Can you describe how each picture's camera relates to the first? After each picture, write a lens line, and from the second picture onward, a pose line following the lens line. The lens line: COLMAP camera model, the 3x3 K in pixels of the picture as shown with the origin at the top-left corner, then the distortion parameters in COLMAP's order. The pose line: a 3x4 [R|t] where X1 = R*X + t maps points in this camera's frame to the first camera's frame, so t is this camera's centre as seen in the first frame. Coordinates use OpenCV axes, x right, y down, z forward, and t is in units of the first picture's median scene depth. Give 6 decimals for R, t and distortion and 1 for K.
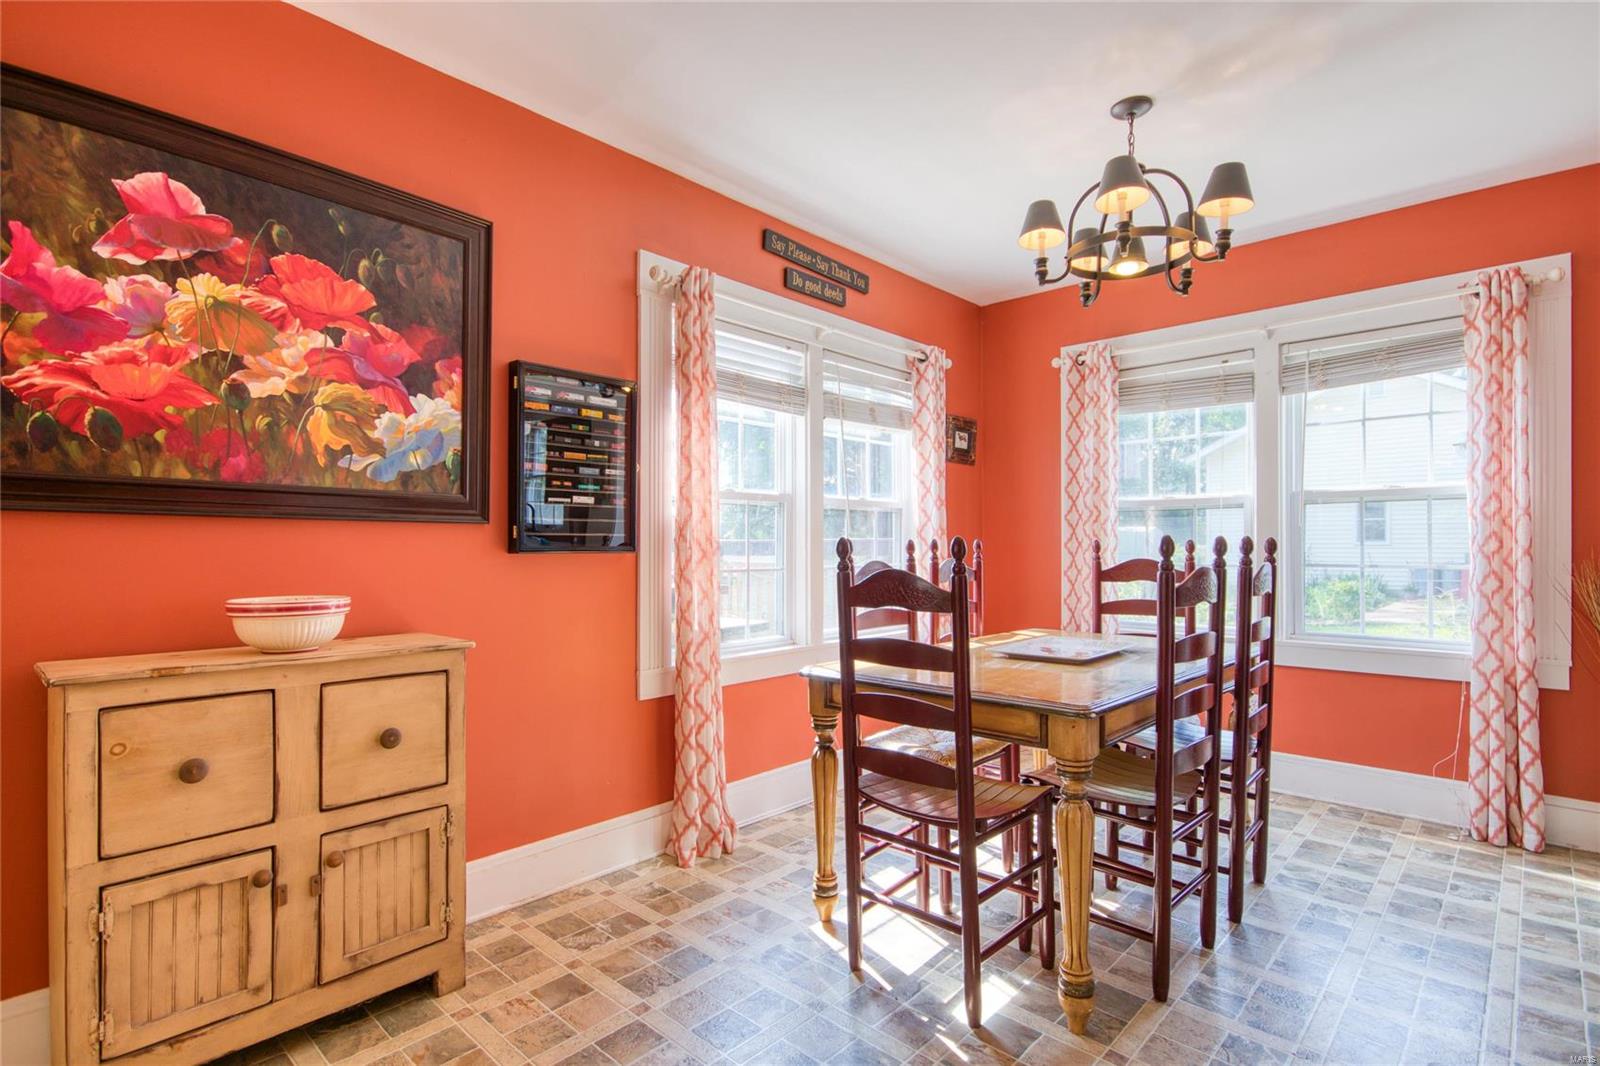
lens RADIAL K [[770.9, 0, 800.0], [0, 770.9, 533.0], [0, 0, 1]] dist [-0.000230, 0.006489]
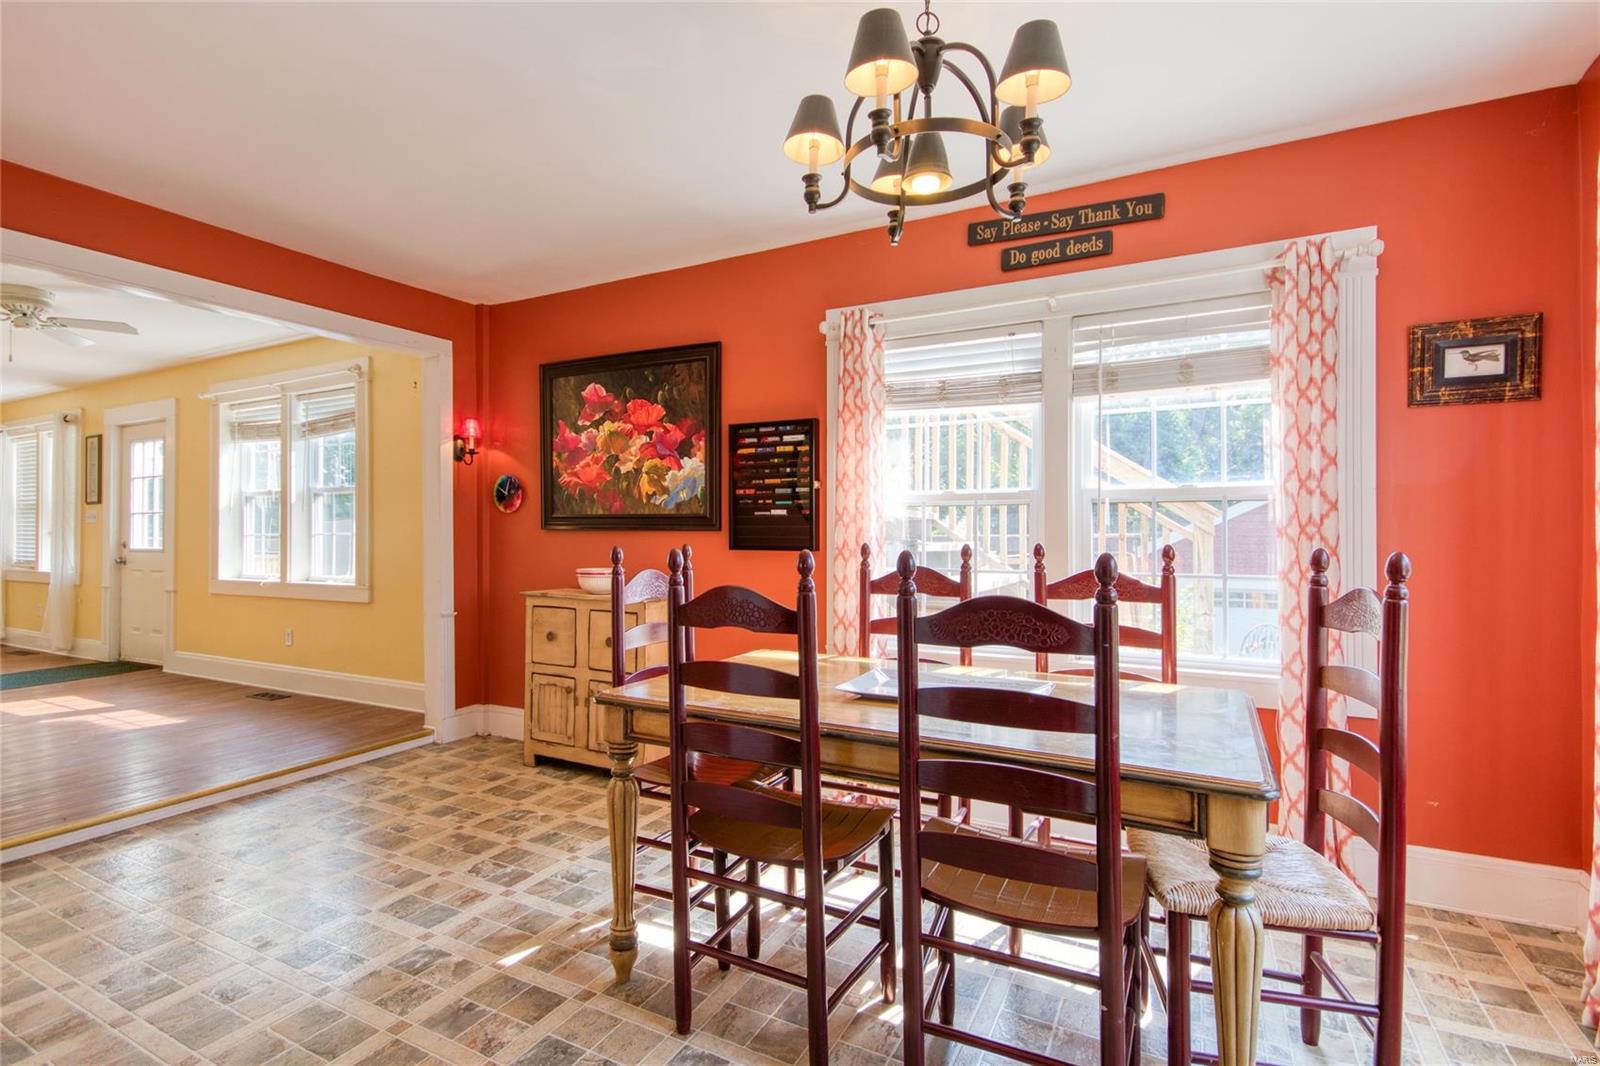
lens RADIAL K [[770.9, 0, 800.0], [0, 770.9, 533.0], [0, 0, 1]] dist [-0.000230, 0.006489]
pose [[0.269237, -0.009335, -0.963029, 1.282475], [0.009700, 0.999929, -0.006980, 0.005548], [0.963025, -0.007462, 0.269308, 0.799192]]
